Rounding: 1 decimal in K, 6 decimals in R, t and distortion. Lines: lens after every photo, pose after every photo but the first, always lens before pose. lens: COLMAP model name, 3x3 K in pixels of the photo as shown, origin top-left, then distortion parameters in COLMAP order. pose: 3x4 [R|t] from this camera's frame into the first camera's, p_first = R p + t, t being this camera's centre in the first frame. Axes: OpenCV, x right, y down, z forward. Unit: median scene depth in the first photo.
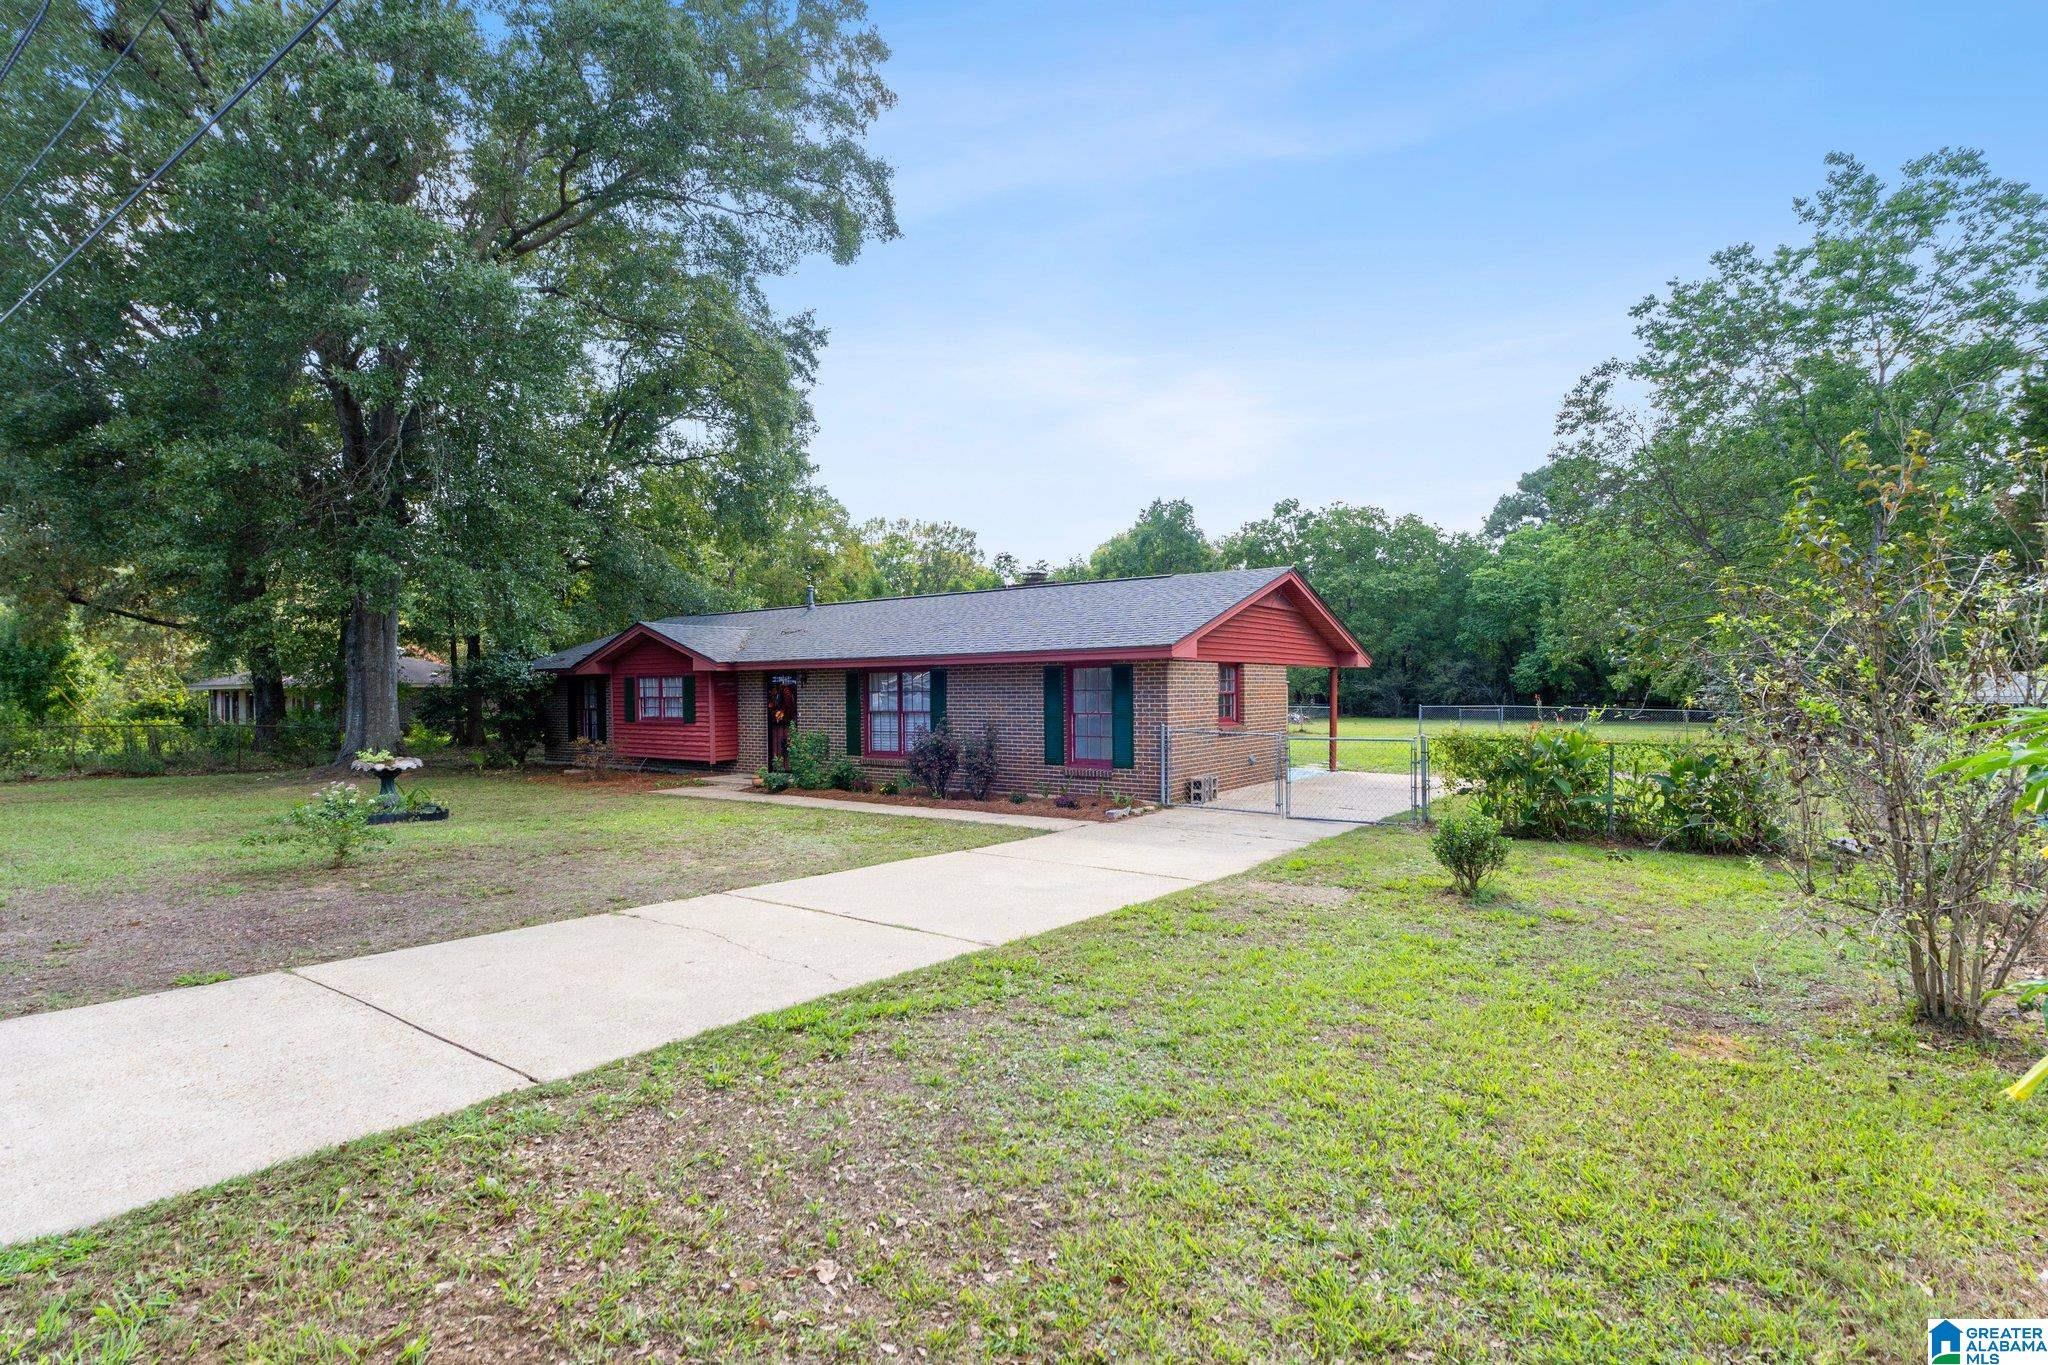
lens RADIAL K [[992.0, 0, 1020.9], [0, 992.0, 690.4], [0, 0, 1]] dist [0.001491, 0.000283]
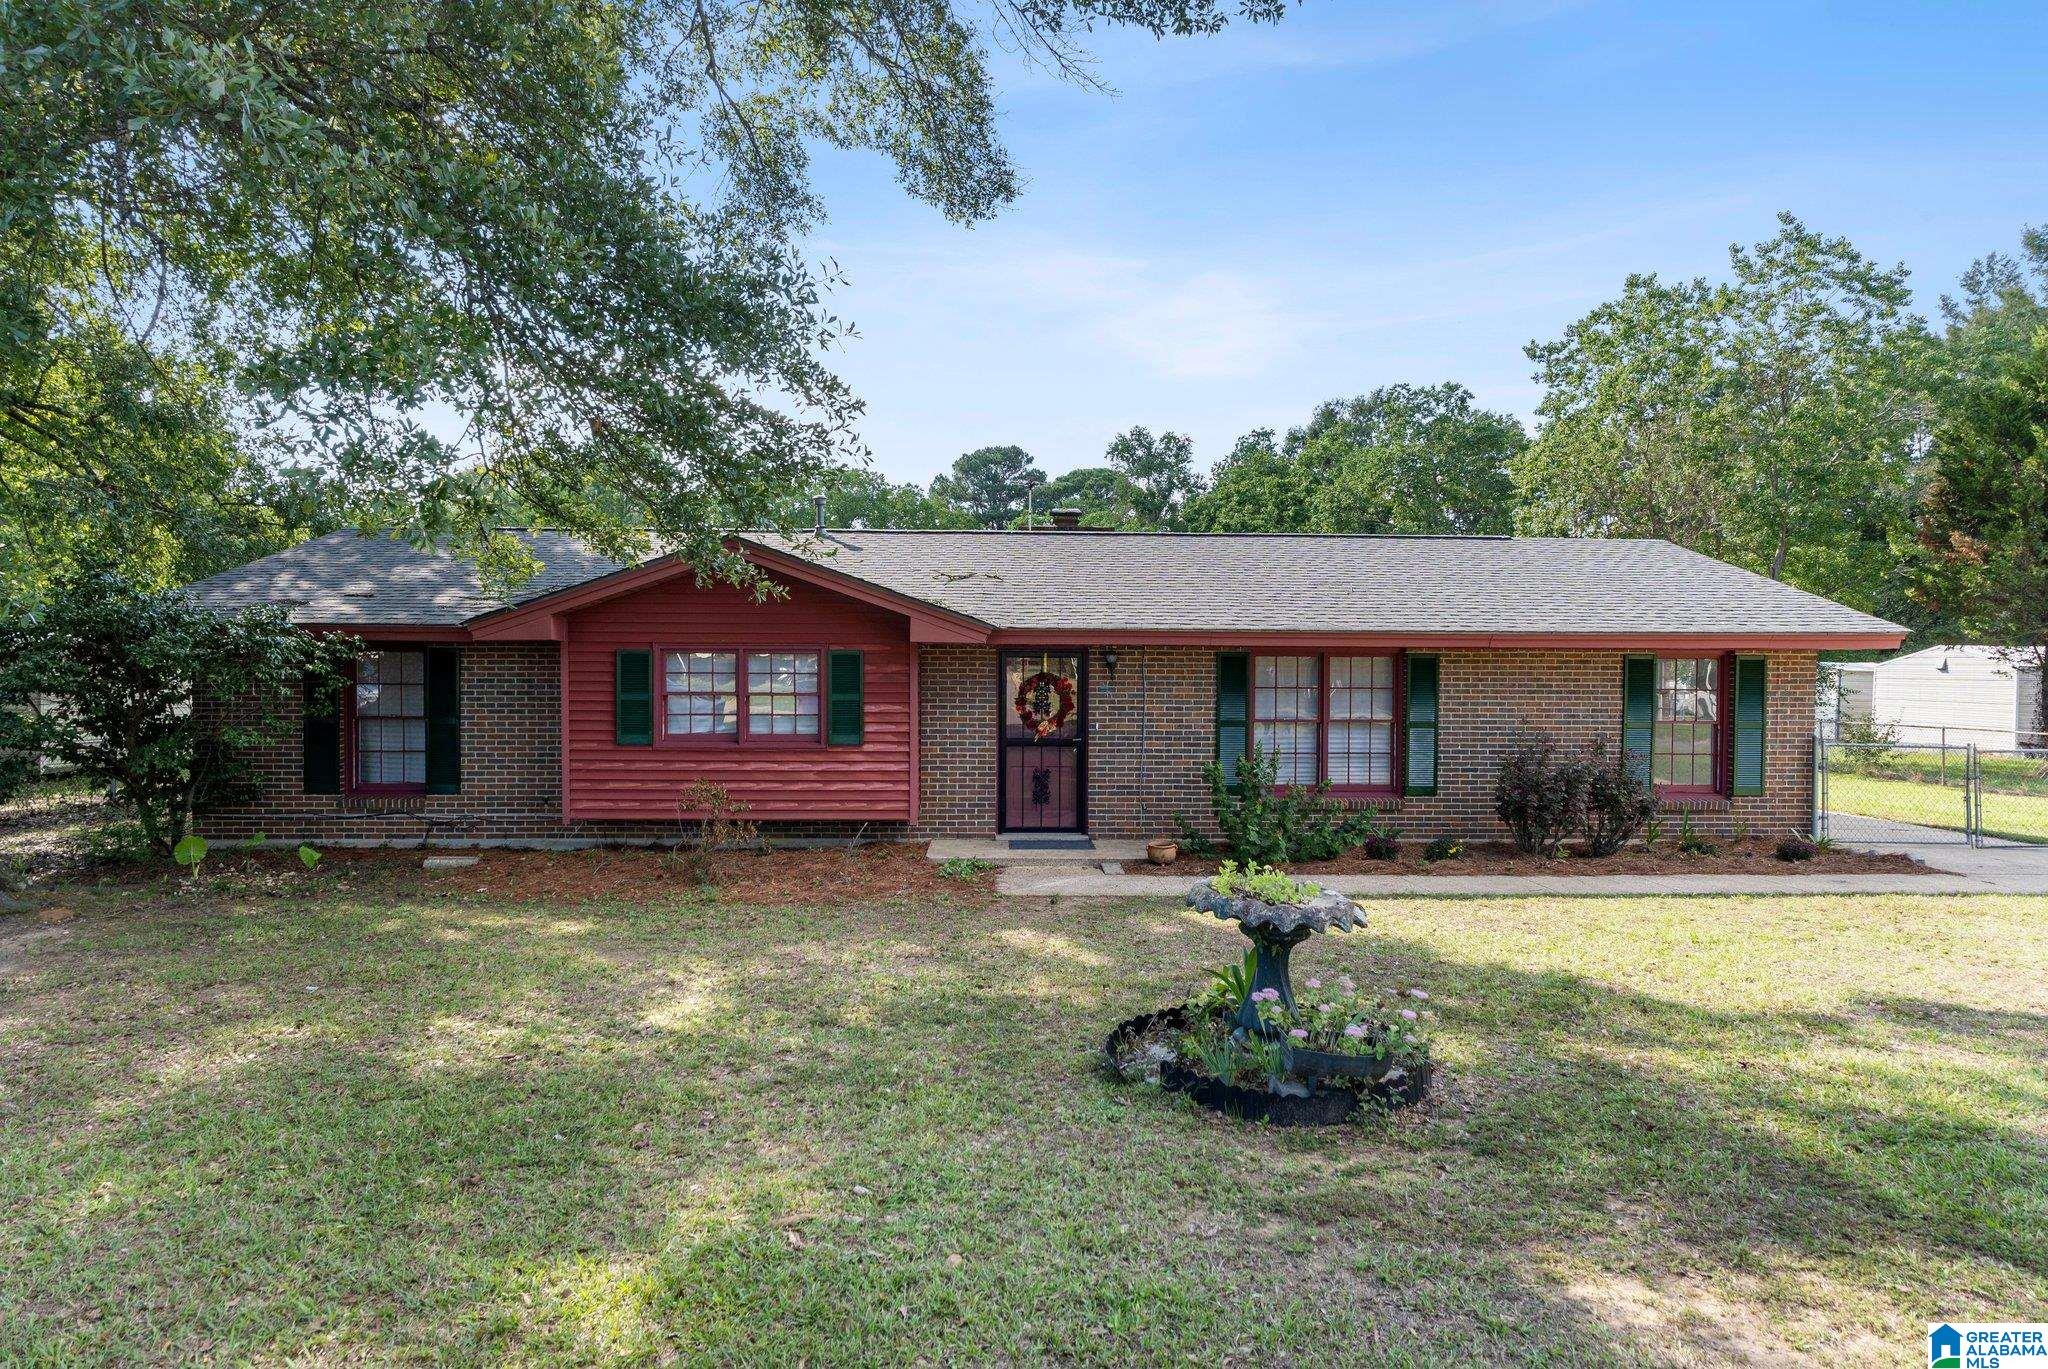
lens RADIAL K [[1195.2, 0, 1032.5], [0, 1195.2, 679.6], [0, 0, 1]] dist [-0.004075, -0.000363]
pose [[0.781089, 0.016493, 0.624201, -0.638688], [-0.012571, 0.999864, -0.010688, 0.005154], [-0.624293, 0.000502, 0.781190, 0.467080]]
